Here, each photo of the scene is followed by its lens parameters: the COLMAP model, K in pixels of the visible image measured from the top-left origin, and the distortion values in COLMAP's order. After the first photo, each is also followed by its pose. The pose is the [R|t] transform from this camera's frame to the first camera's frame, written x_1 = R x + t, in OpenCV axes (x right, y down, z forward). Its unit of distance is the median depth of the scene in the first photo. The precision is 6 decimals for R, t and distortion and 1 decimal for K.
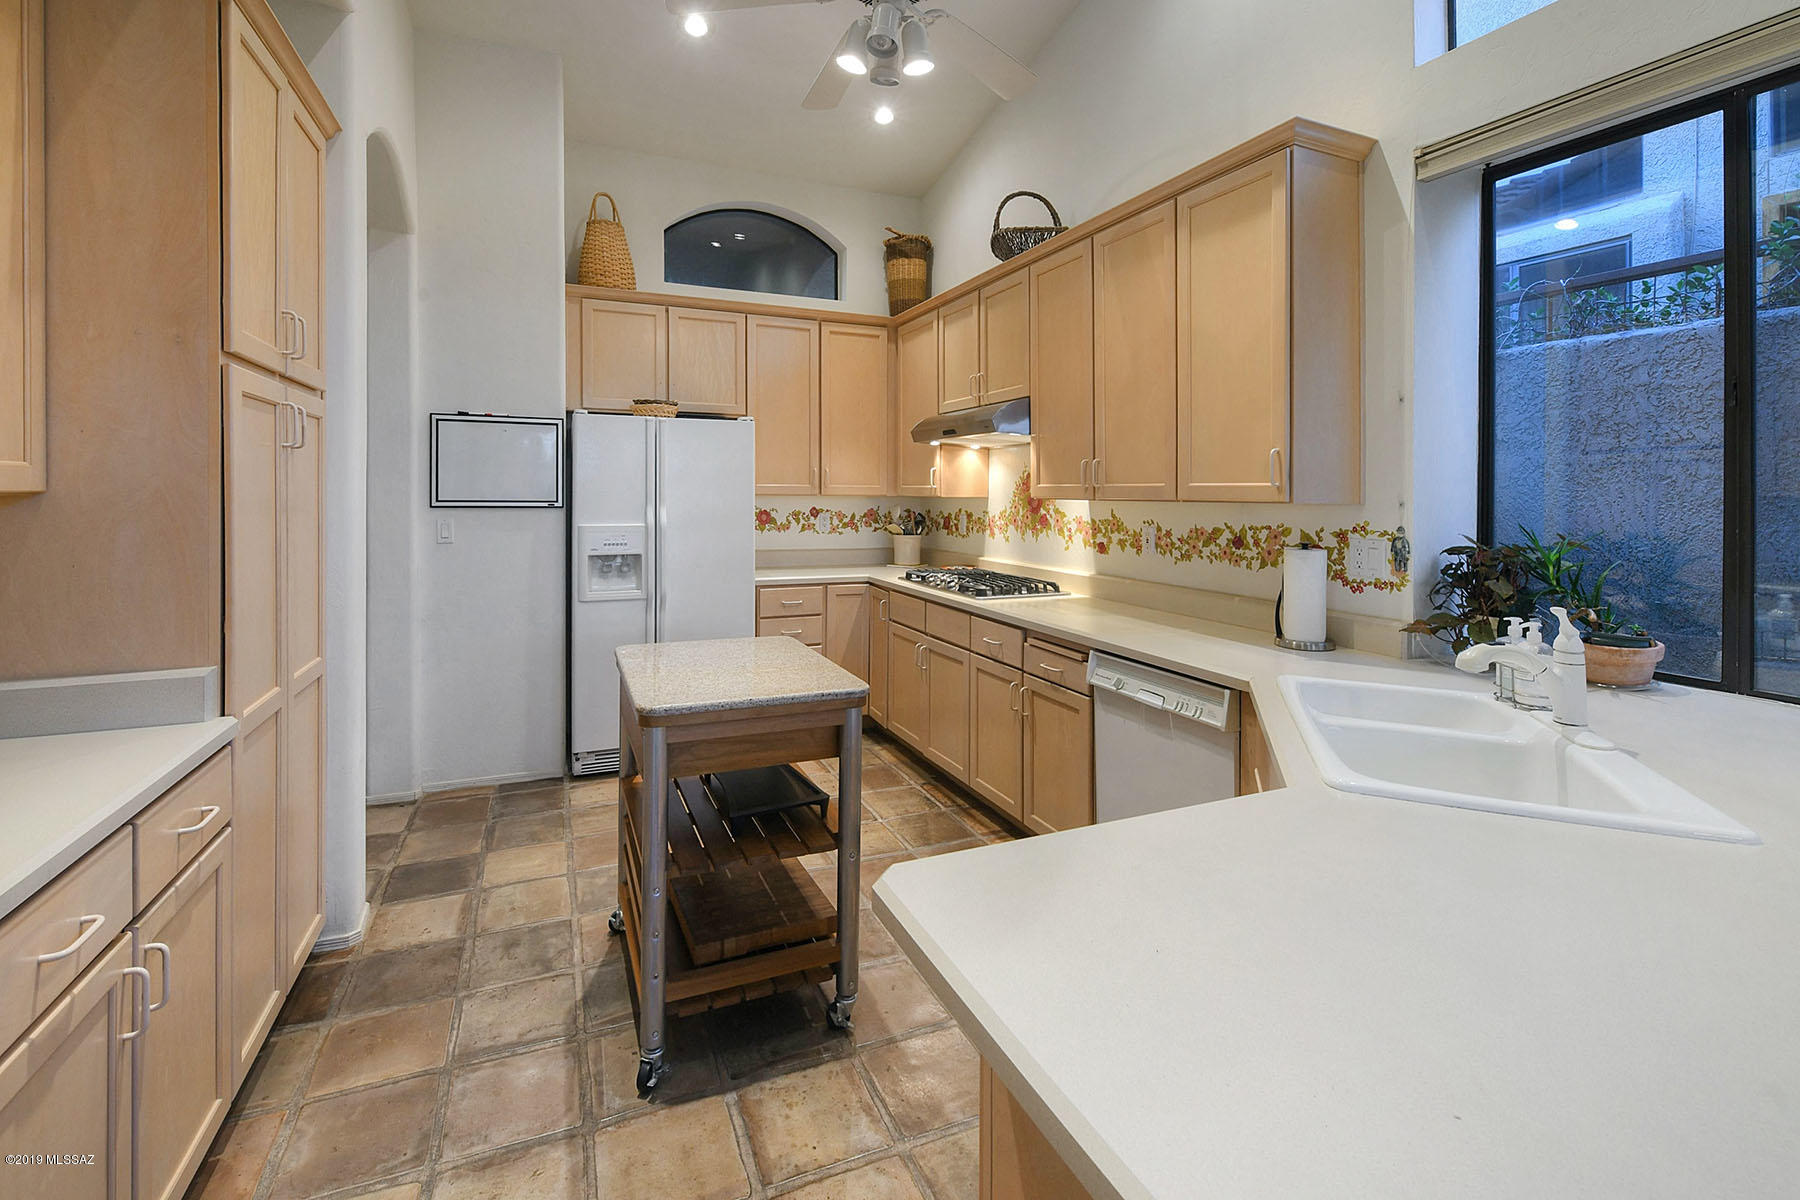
lens RADIAL K [[768.4, 0, 867.4], [0, 768.4, 500.1], [0, 0, 1]] dist [-0.005586, -0.000829]
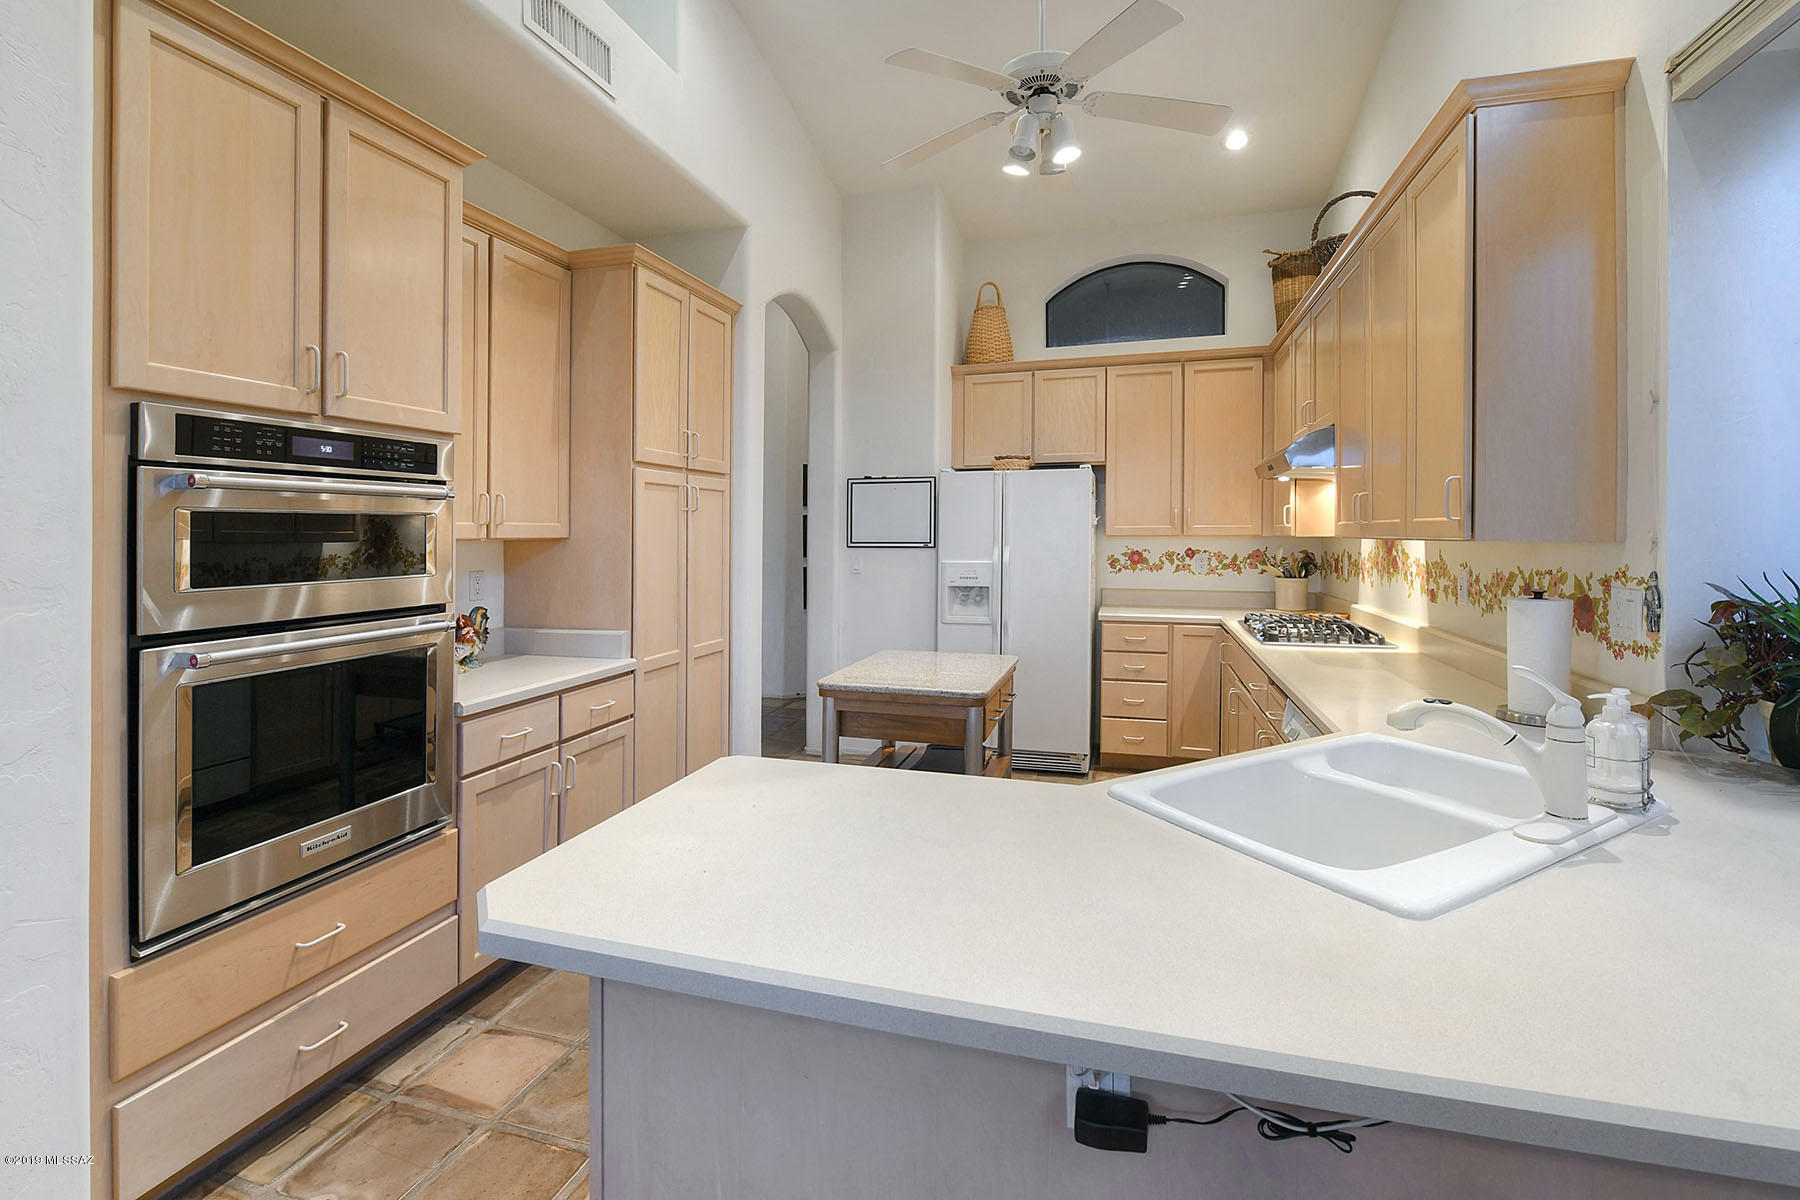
lens RADIAL K [[807.6, 0, 928.7], [0, 807.6, 542.5], [0, 0, 1]] dist [-0.001612, -0.002171]
pose [[0.778421, -0.002935, -0.627735, 0.417586], [0.002904, 0.999995, -0.001075, 0.003226], [0.627735, -0.000986, 0.778426, -0.033832]]
